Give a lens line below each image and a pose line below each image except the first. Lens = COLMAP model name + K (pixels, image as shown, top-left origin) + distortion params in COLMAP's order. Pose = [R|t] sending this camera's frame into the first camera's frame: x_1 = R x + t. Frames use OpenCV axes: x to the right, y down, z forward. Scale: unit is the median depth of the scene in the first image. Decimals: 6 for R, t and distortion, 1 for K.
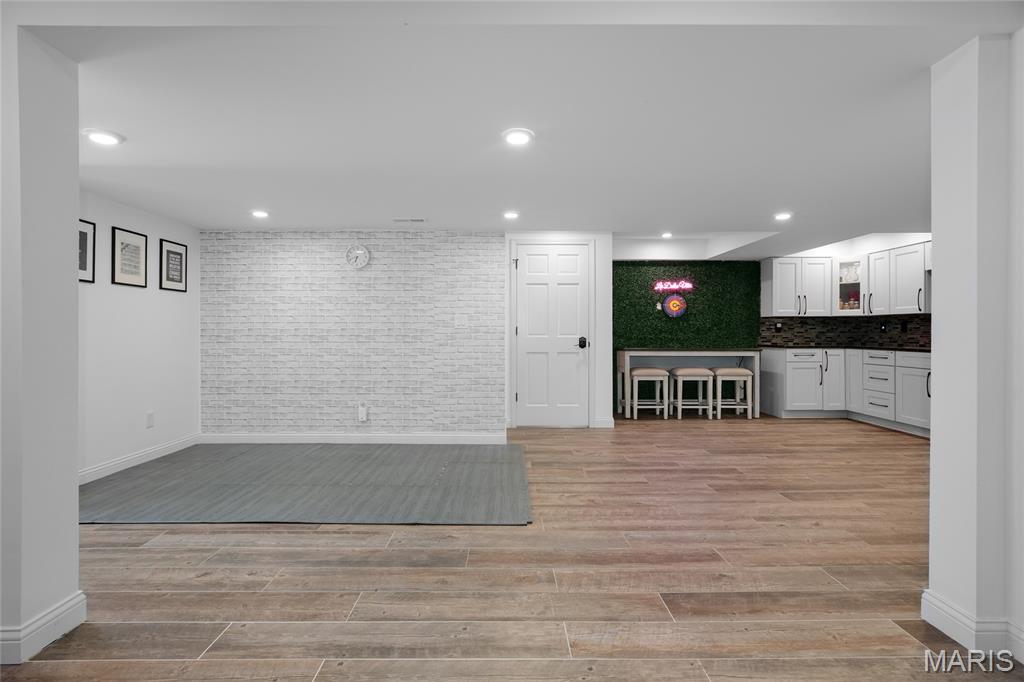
lens RADIAL K [[469.7, 0, 508.0], [0, 469.7, 332.9], [0, 0, 1]] dist [-0.020831, 0.000301]
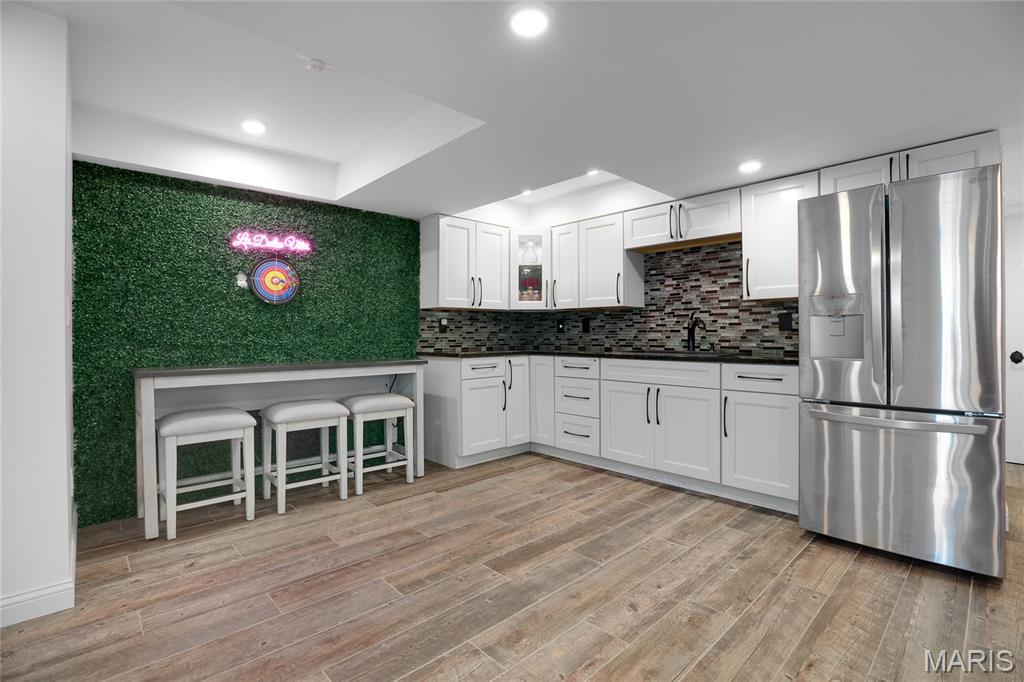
lens RADIAL K [[469.7, 0, 508.0], [0, 469.7, 332.9], [0, 0, 1]] dist [-0.020831, 0.000301]
pose [[0.736313, -0.001810, 0.676639, 0.208059], [0.005036, 0.999983, -0.002805, 0.001616], [-0.676622, 0.005473, 0.736310, 0.474123]]
